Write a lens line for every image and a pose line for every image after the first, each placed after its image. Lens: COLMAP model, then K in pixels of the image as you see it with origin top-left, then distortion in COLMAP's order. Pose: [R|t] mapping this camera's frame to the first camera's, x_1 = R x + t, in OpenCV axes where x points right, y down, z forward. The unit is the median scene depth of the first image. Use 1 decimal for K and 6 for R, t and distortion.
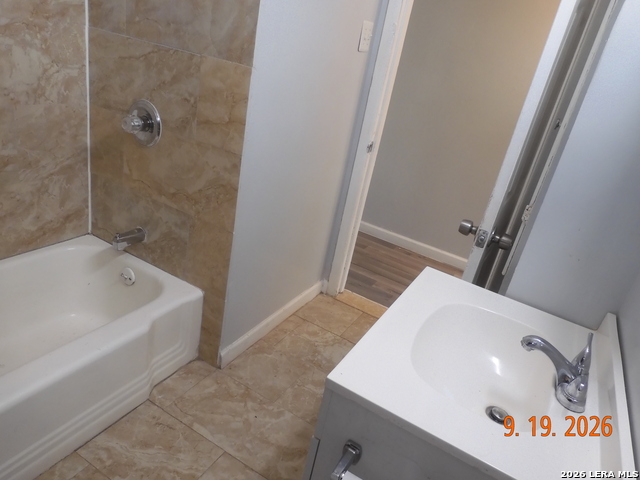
lens RADIAL K [[462.3, 0, 326.1], [0, 462.3, 238.2], [0, 0, 1]] dist [0.004061, 0.000666]
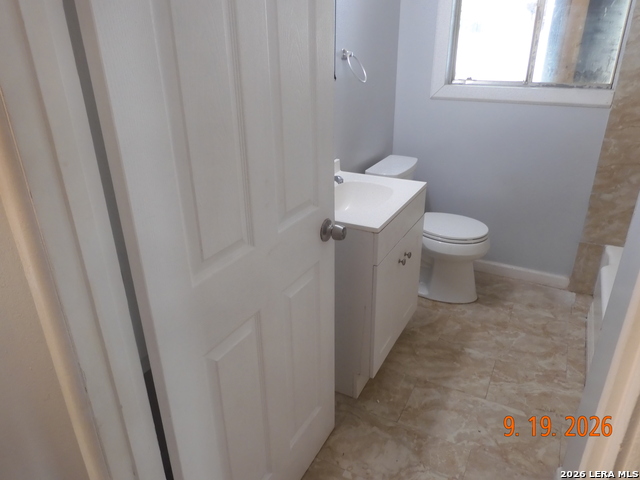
lens RADIAL K [[462.3, 0, 320.3], [0, 462.3, 238.4], [0, 0, 1]] dist [0.004061, 0.000666]
pose [[-0.984814, -0.151761, -0.084320, 0.361325], [-0.164185, 0.656255, 0.736459, -0.618106], [-0.056430, 0.739120, -0.671206, 1.430750]]
